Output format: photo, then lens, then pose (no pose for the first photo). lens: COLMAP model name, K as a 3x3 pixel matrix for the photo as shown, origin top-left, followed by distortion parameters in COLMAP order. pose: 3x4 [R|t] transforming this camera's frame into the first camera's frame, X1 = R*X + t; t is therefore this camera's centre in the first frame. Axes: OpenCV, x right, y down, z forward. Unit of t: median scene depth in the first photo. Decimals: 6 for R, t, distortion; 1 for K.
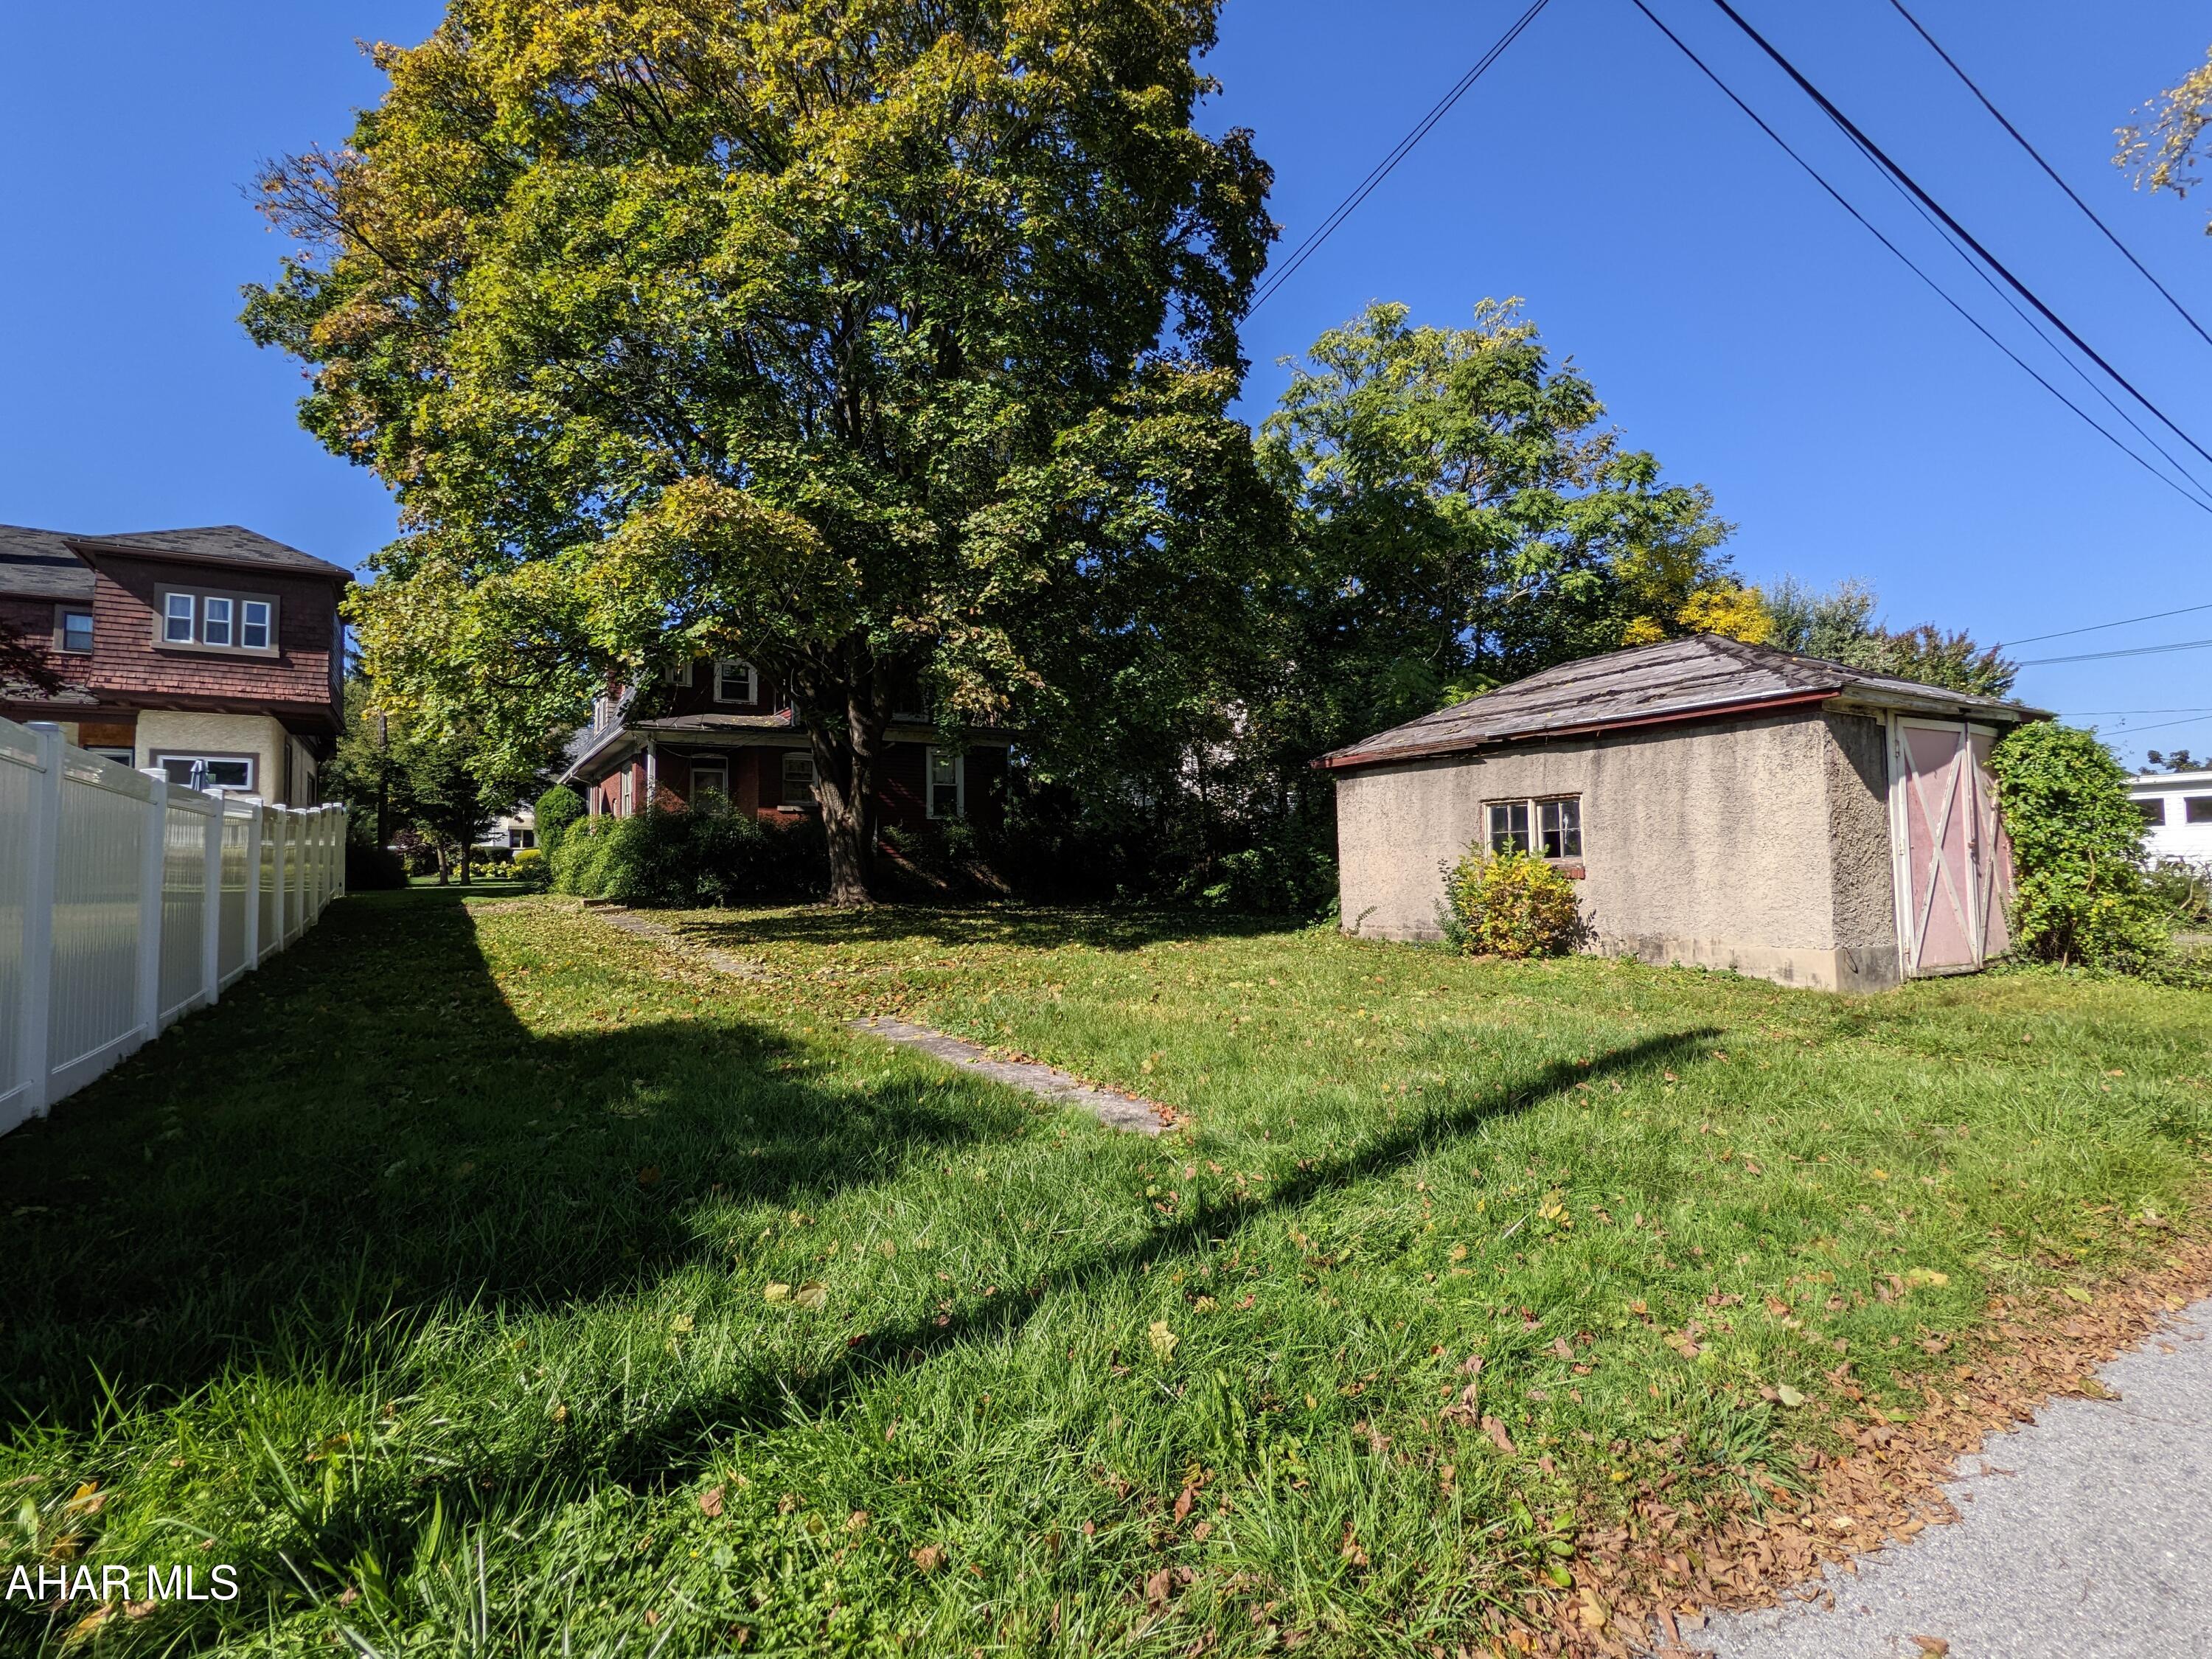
lens RADIAL K [[1073.0, 0, 1092.1], [0, 1073.0, 818.7], [0, 0, 1]] dist [0.008532, -0.001498]
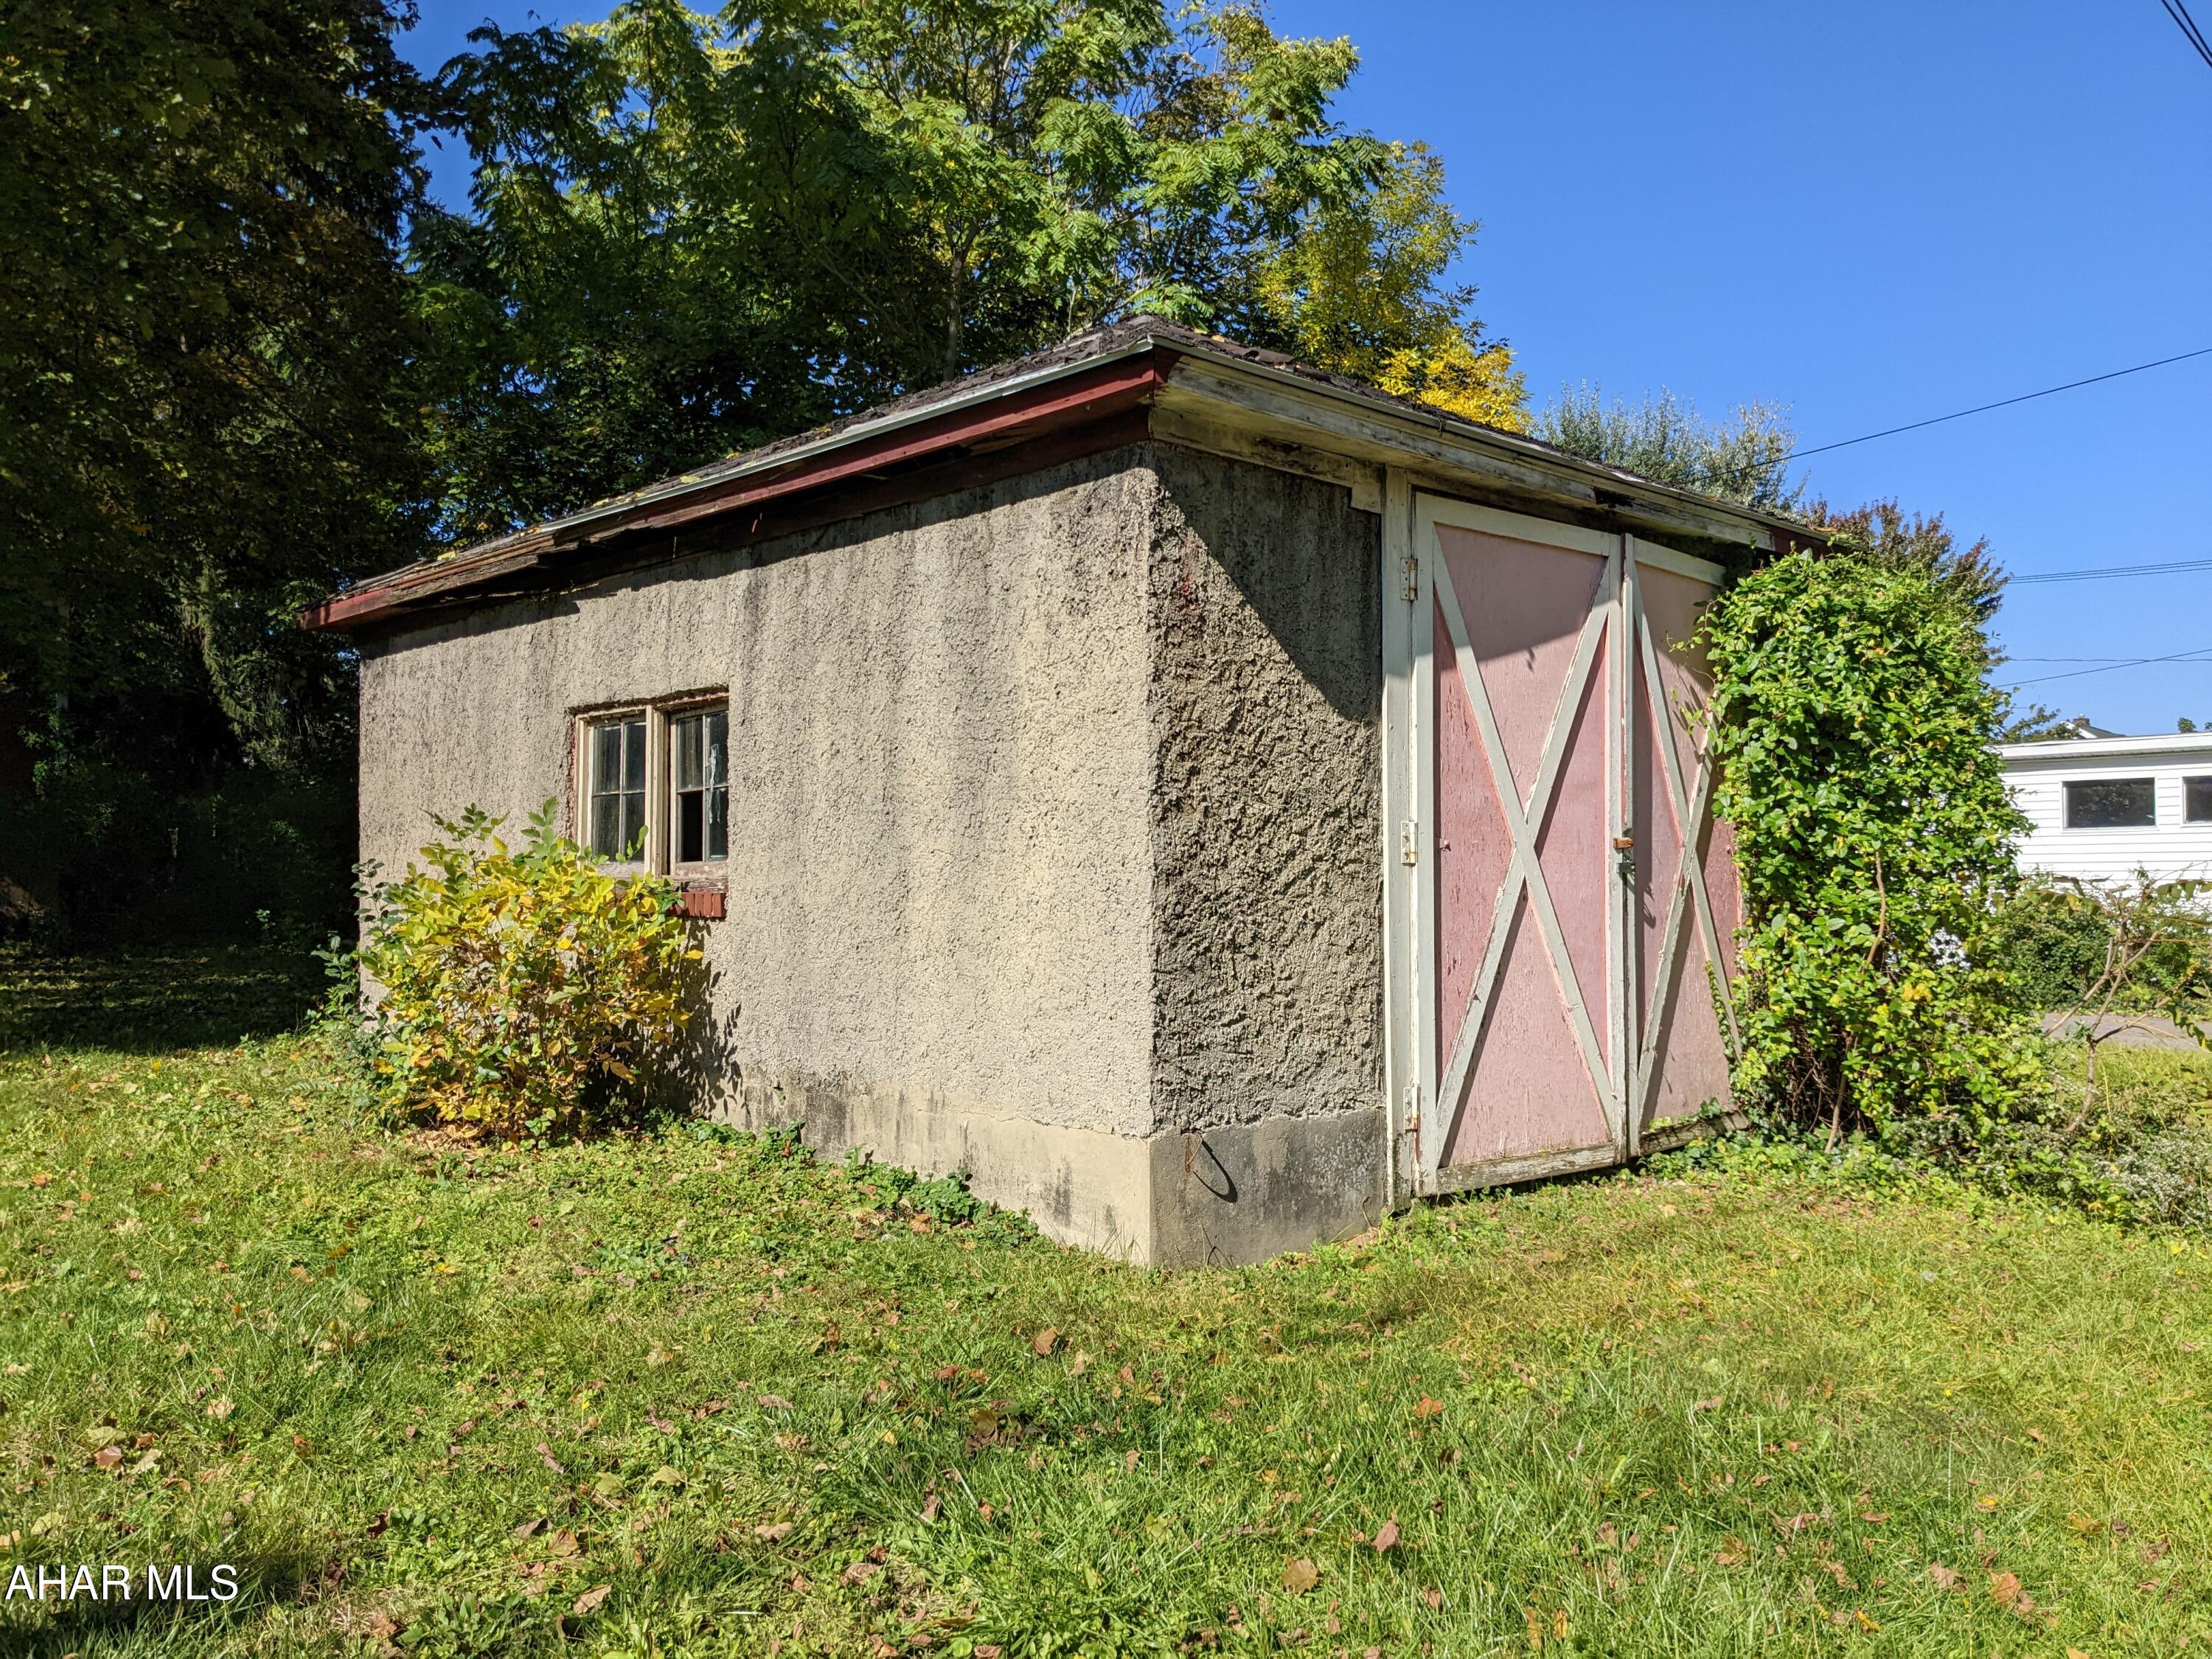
lens RADIAL K [[1740.6, 0, 1109.3], [0, 1740.6, 839.0], [0, 0, 1]] dist [0.023738, -0.015604]
pose [[0.976573, 0.018846, 0.214357, 0.484818], [-0.024175, 0.999460, 0.022263, 0.012563], [-0.213822, -0.026923, 0.976502, 0.407389]]
